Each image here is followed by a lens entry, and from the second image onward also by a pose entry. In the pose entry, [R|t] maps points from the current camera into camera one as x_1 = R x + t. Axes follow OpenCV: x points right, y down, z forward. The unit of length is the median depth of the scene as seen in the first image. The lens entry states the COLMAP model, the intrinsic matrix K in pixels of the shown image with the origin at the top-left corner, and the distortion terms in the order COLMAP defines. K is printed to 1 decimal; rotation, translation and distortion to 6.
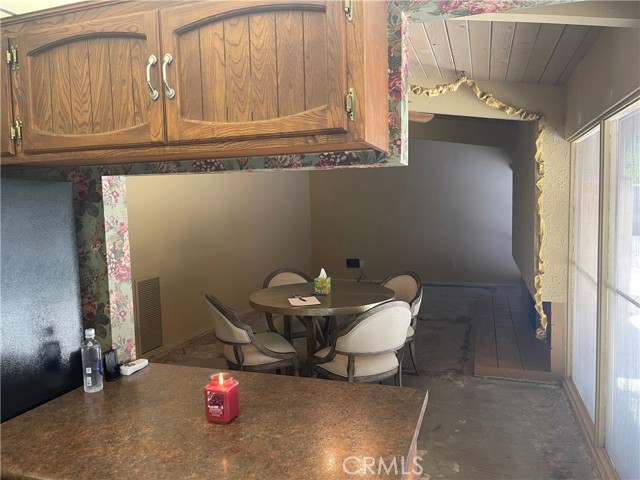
lens RADIAL K [[481.1, 0, 317.0], [0, 481.1, 240.6], [0, 0, 1]] dist [0.041375, -0.035047]
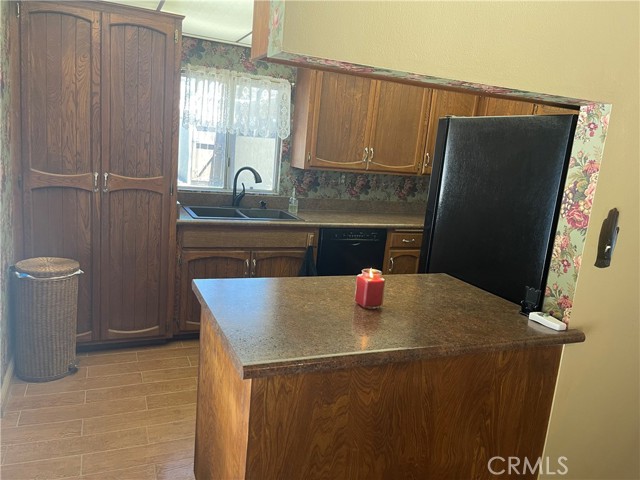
lens RADIAL K [[481.1, 0, 319.1], [0, 481.1, 238.6], [0, 0, 1]] dist [0.041375, -0.035047]
pose [[-0.731434, 0.088689, -0.676121, 0.515581], [-0.124764, 0.957365, 0.260551, -0.066230], [0.670402, 0.274931, -0.689184, 1.267051]]
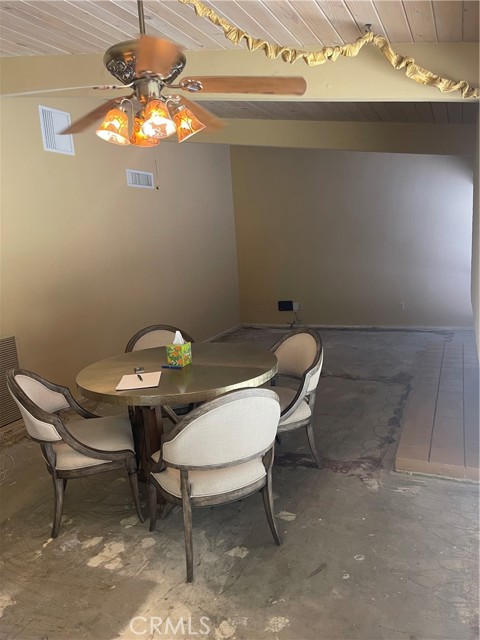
lens RADIAL K [[481.1, 0, 241.8], [0, 481.1, 319.7], [0, 0, 1]] dist [0.041375, -0.035047]
pose [[0.995492, -0.019779, -0.092762, 0.195784], [0.028230, 0.995478, 0.090703, -0.024051], [0.090549, -0.092913, 0.991548, 0.323850]]
